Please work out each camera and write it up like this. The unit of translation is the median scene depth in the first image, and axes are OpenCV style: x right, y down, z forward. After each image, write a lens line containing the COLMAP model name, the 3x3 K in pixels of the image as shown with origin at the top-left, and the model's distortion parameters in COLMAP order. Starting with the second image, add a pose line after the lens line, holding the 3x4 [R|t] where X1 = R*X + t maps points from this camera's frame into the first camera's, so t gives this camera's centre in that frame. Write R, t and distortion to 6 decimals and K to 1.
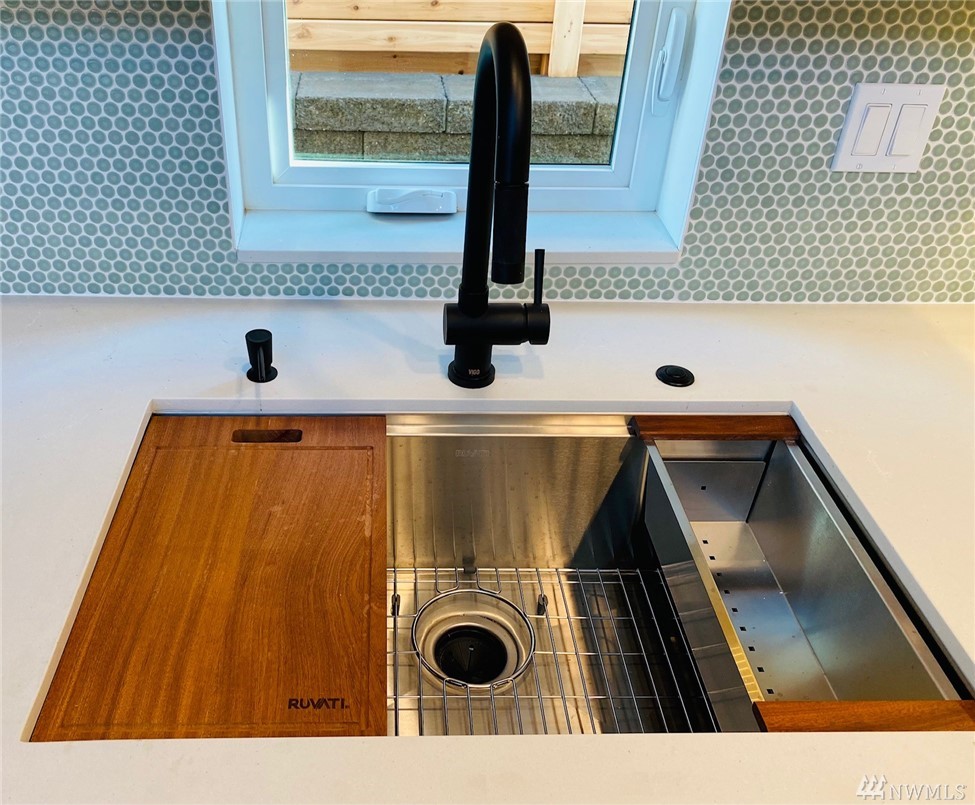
lens RADIAL K [[840.7, 0, 421.5], [0, 840.7, 346.2], [0, 0, 1]] dist [0.049849, -0.052054]
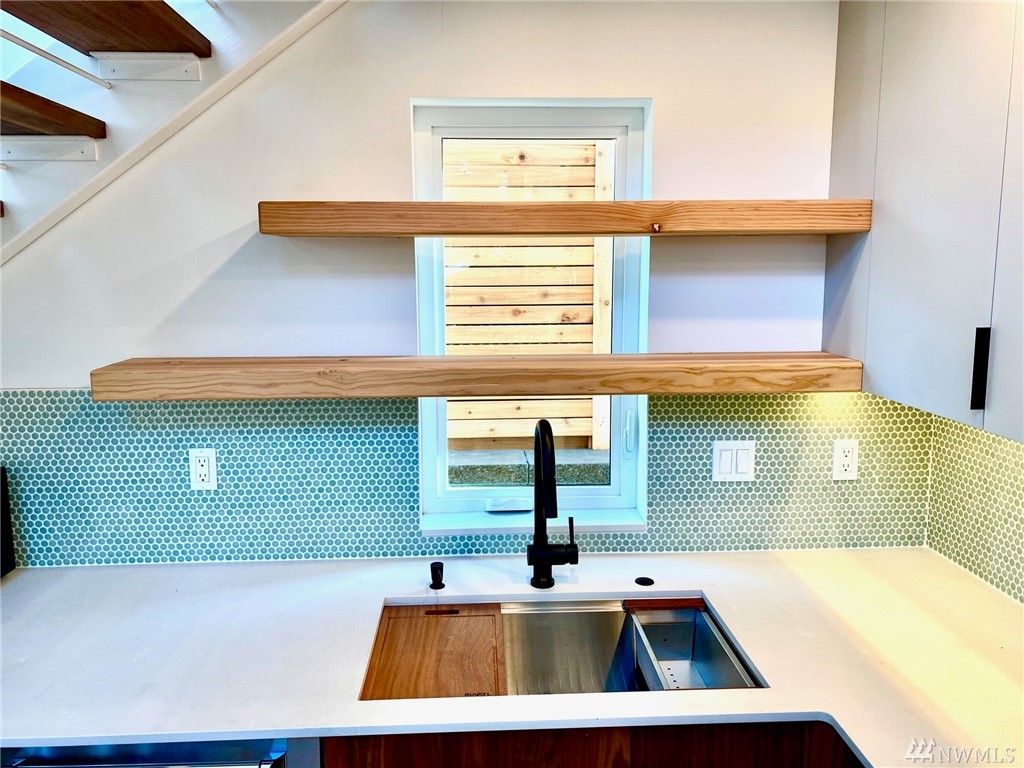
lens RADIAL K [[787.4, 0, 507.8], [0, 787.4, 376.3], [0, 0, 1]] dist [0.009838, -0.011118]
pose [[0.999494, -0.031788, 0.000892, -0.007878], [0.029387, 0.912542, -0.407926, 0.330895], [0.012154, 0.407746, 0.913015, -0.869386]]
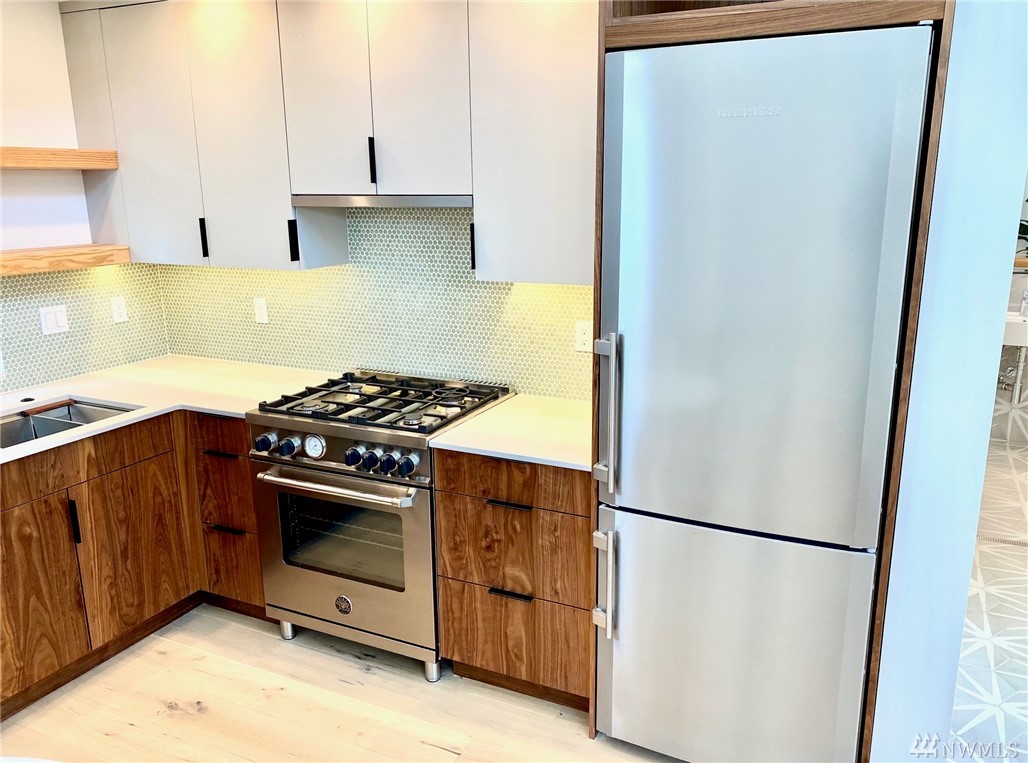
lens RADIAL K [[790.5, 0, 515.4], [0, 790.5, 376.6], [0, 0, 1]] dist [0.009838, -0.011118]
pose [[0.479223, -0.240837, 0.844004, -1.192199], [0.488012, 0.872383, -0.028156, 0.864460], [-0.729514, 0.425377, 0.535597, -1.782067]]
